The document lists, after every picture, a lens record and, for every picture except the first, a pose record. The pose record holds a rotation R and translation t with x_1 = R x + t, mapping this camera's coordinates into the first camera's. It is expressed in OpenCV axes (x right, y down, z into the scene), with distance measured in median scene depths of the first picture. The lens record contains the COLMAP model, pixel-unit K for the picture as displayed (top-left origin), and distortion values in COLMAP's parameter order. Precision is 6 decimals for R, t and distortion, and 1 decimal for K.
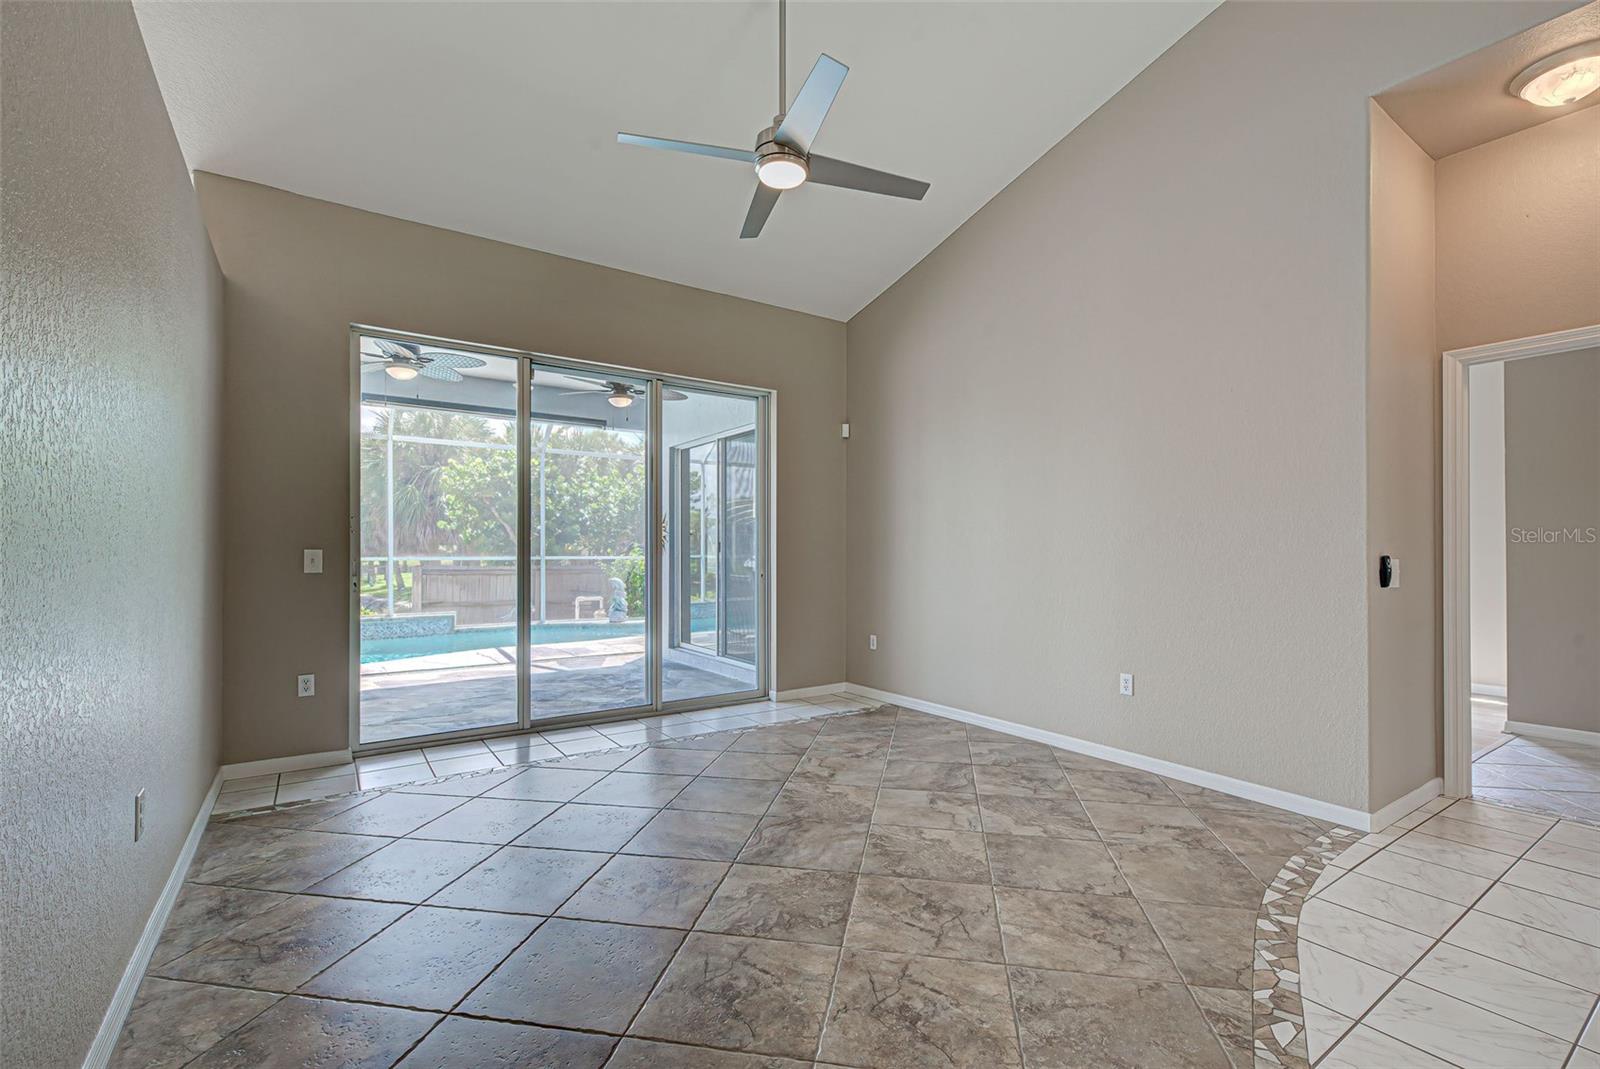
lens RADIAL K [[707.1, 0, 803.4], [0, 707.1, 546.0], [0, 0, 1]] dist [-0.000258, -0.000045]
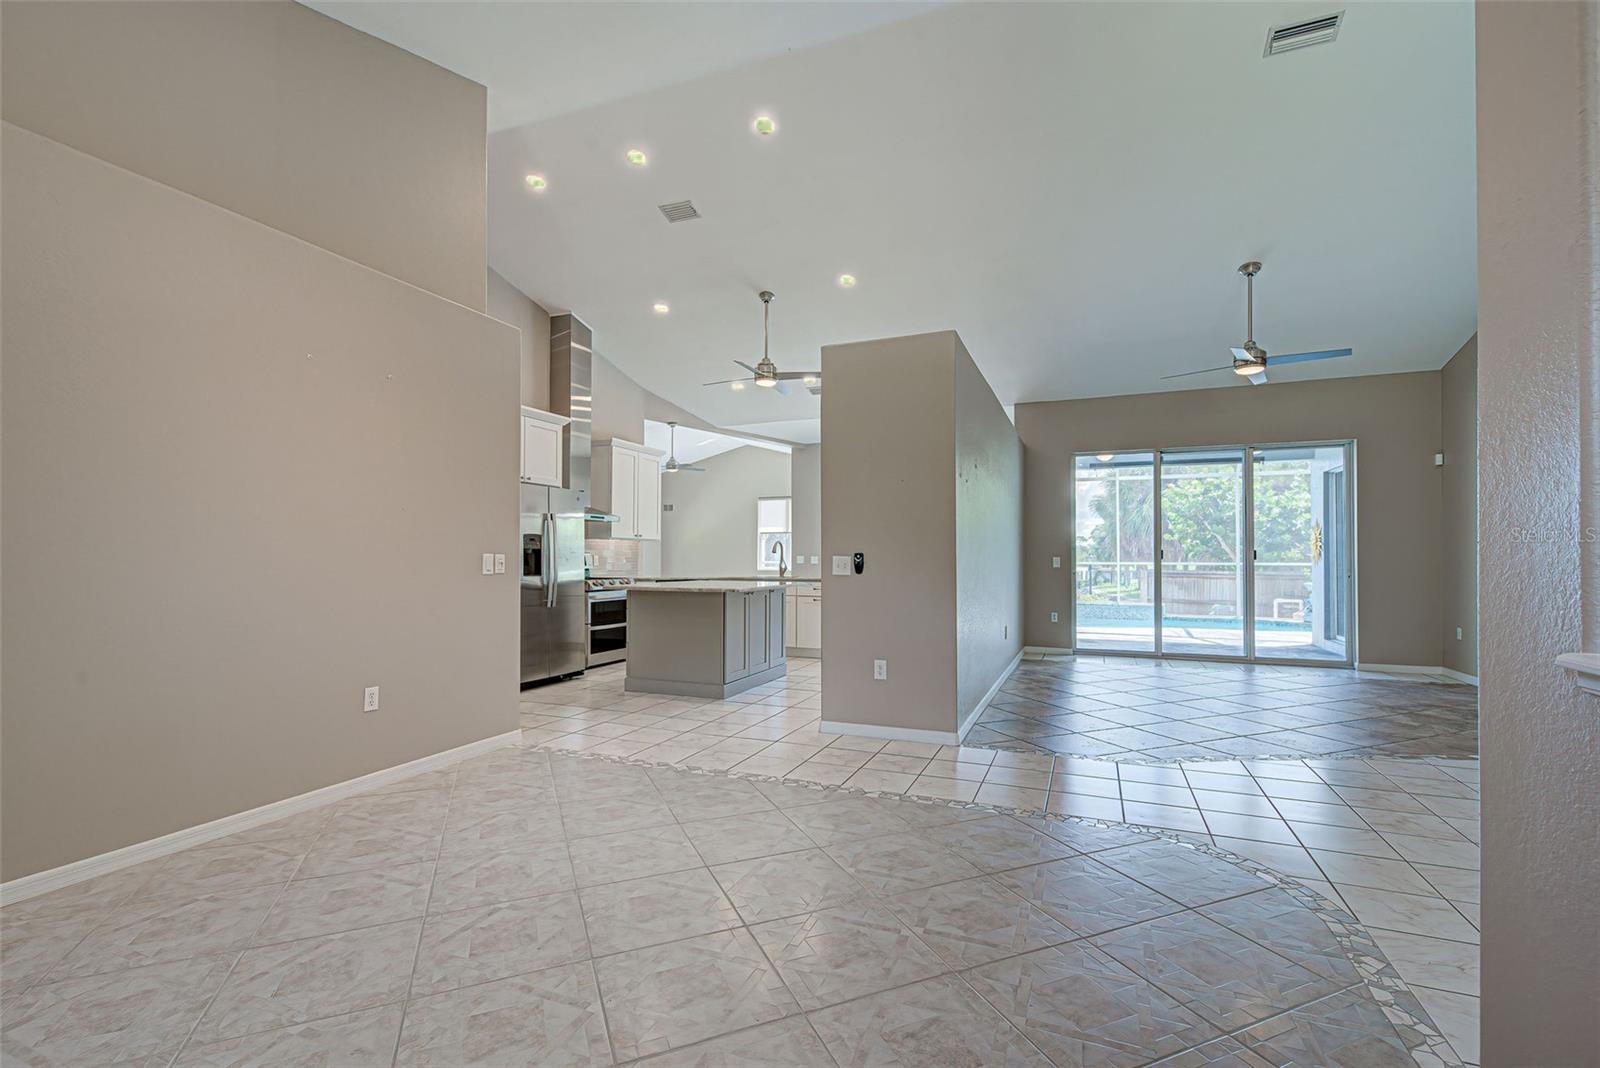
lens RADIAL K [[702.4, 0, 782.6], [0, 702.4, 553.0], [0, 0, 1]] dist [0.000754, 0.000091]
pose [[0.527236, -0.003163, -0.849713, 0.222831], [0.002751, 0.999994, -0.002016, -0.001354], [0.849714, -0.001275, 0.527242, -0.270735]]
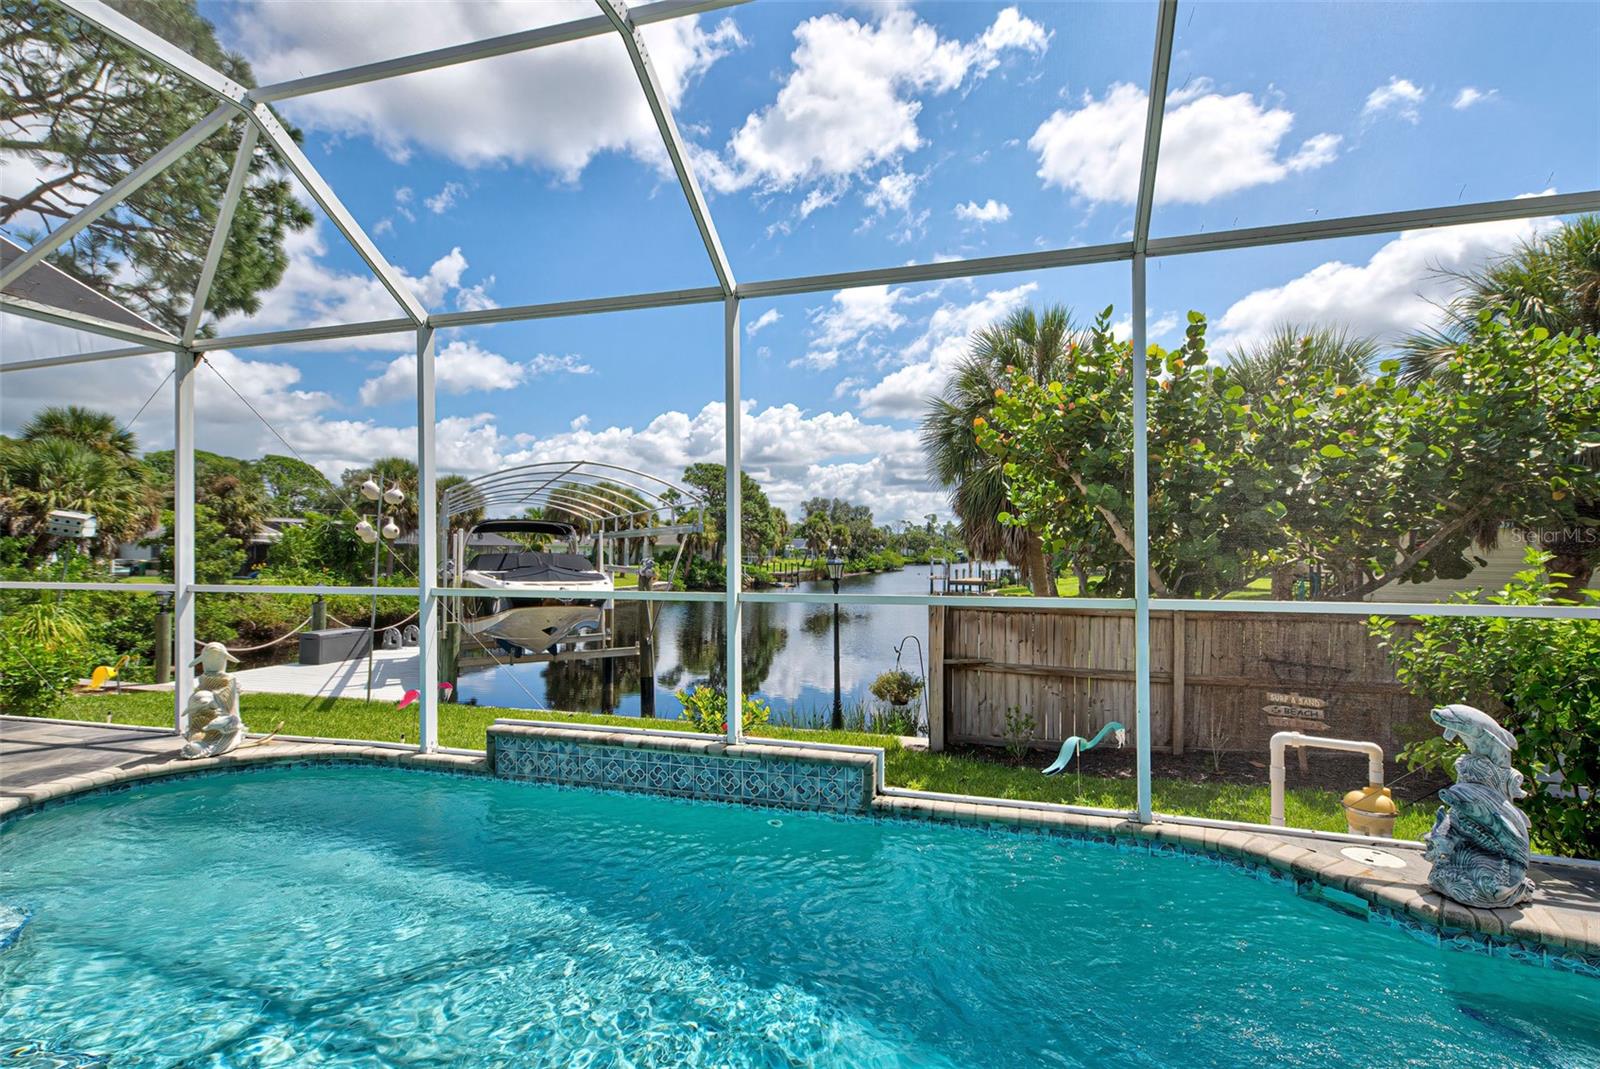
lens RADIAL K [[707.1, 0, 803.4], [0, 707.1, 546.0], [0, 0, 1]] dist [-0.000258, -0.000045]
pose [[0.612236, -0.006475, -0.790648, -0.202354], [0.004470, 0.999979, -0.004728, -0.006614], [0.790662, -0.000640, 0.612252, 0.648819]]
